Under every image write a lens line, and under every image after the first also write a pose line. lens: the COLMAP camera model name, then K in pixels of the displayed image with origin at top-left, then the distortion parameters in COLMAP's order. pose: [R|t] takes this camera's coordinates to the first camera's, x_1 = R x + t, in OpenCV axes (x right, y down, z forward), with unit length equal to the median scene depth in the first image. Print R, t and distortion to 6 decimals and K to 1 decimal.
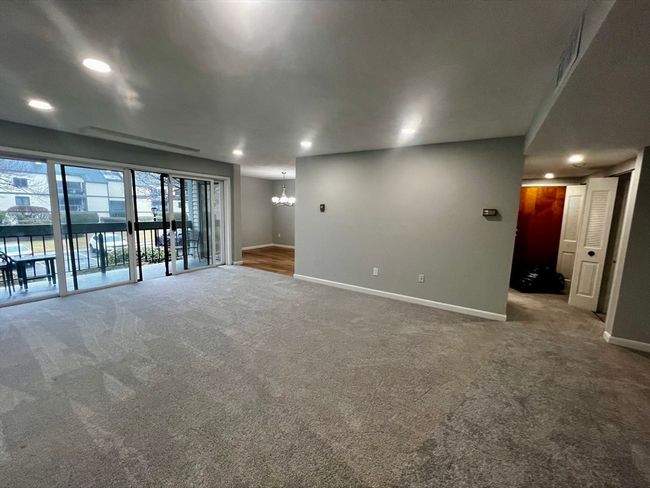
lens RADIAL K [[259.6, 0, 323.3], [0, 259.6, 242.0], [0, 0, 1]] dist [0.000350, 0.000294]
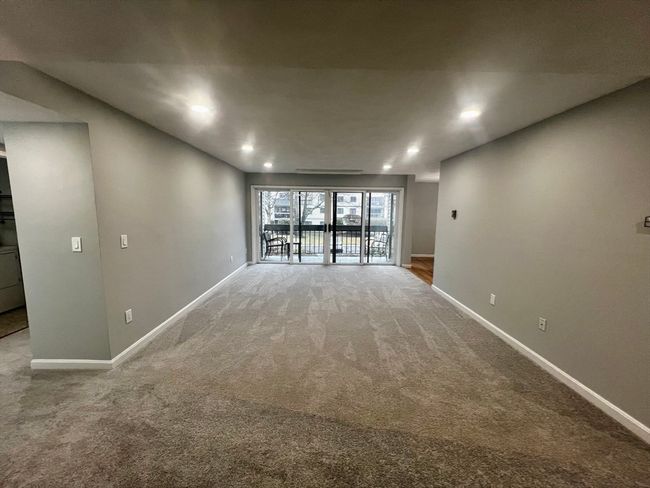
lens RADIAL K [[259.6, 0, 323.3], [0, 259.6, 242.0], [0, 0, 1]] dist [0.000350, 0.000294]
pose [[0.542037, 0.081364, -0.836406, 0.495598], [-0.103902, 0.994154, 0.029375, -0.017978], [0.833907, 0.070982, 0.547322, 0.156821]]
